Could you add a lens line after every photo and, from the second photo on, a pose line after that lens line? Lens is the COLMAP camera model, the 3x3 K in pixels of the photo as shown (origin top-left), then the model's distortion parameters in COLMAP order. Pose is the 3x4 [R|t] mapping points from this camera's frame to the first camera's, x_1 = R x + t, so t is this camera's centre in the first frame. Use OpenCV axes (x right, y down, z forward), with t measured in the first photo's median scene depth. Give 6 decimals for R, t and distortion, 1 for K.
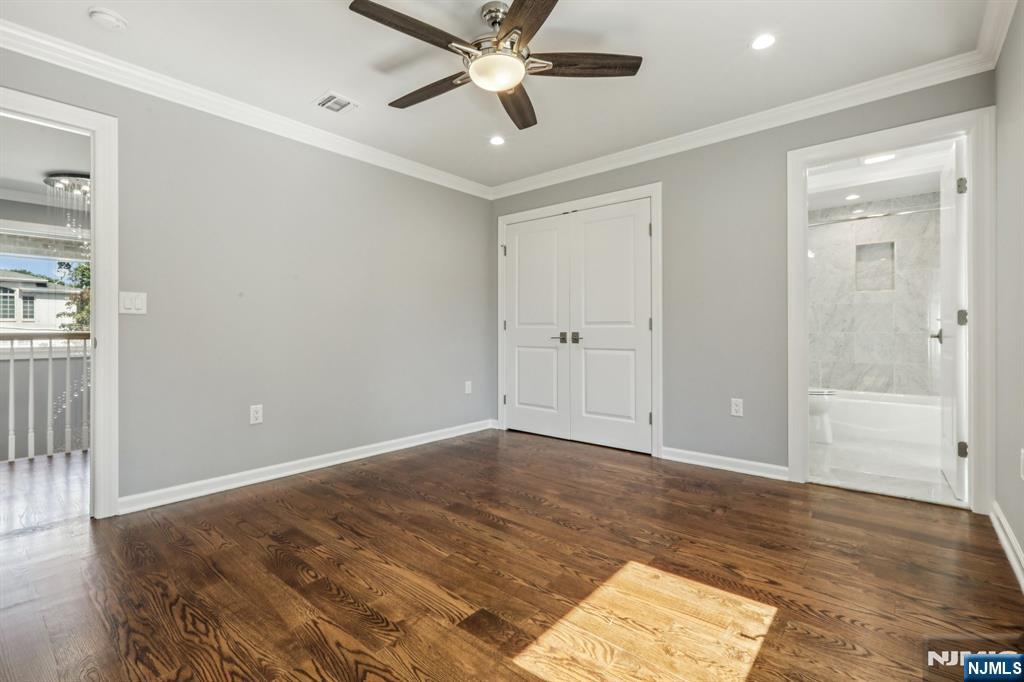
lens RADIAL K [[462.9, 0, 507.5], [0, 462.9, 333.8], [0, 0, 1]] dist [0.004190, 0.001190]
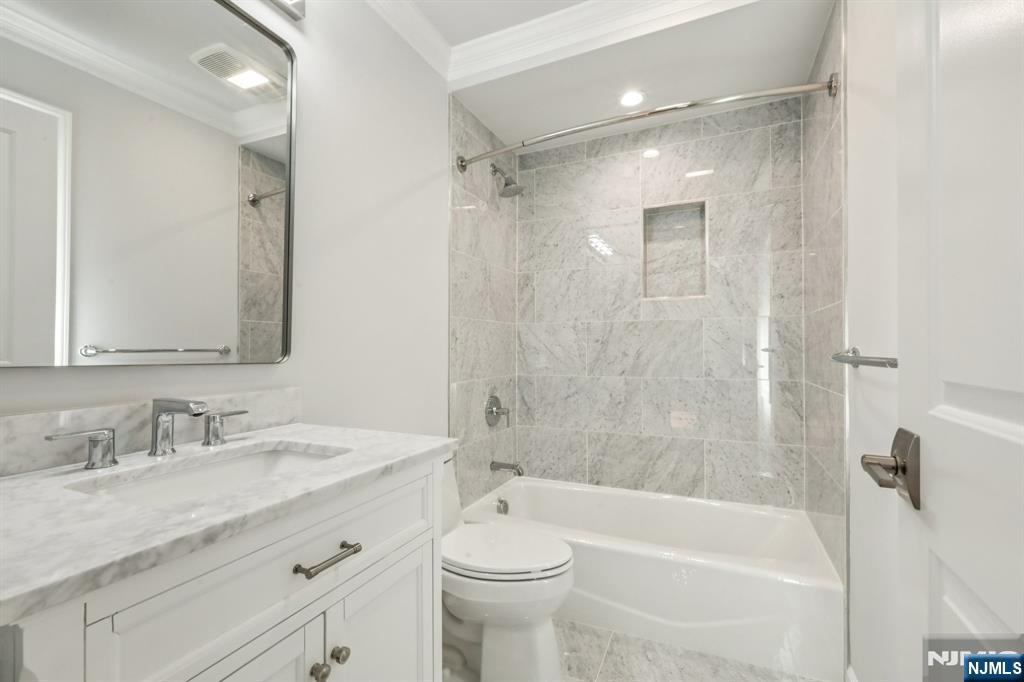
lens RADIAL K [[462.9, 0, 501.7], [0, 462.9, 356.4], [0, 0, 1]] dist [0.004190, 0.001190]
pose [[0.963360, 0.002979, 0.268194, 0.447432], [-0.001418, 0.999981, -0.006015, -0.022316], [-0.268207, 0.005415, 0.963346, 0.529930]]
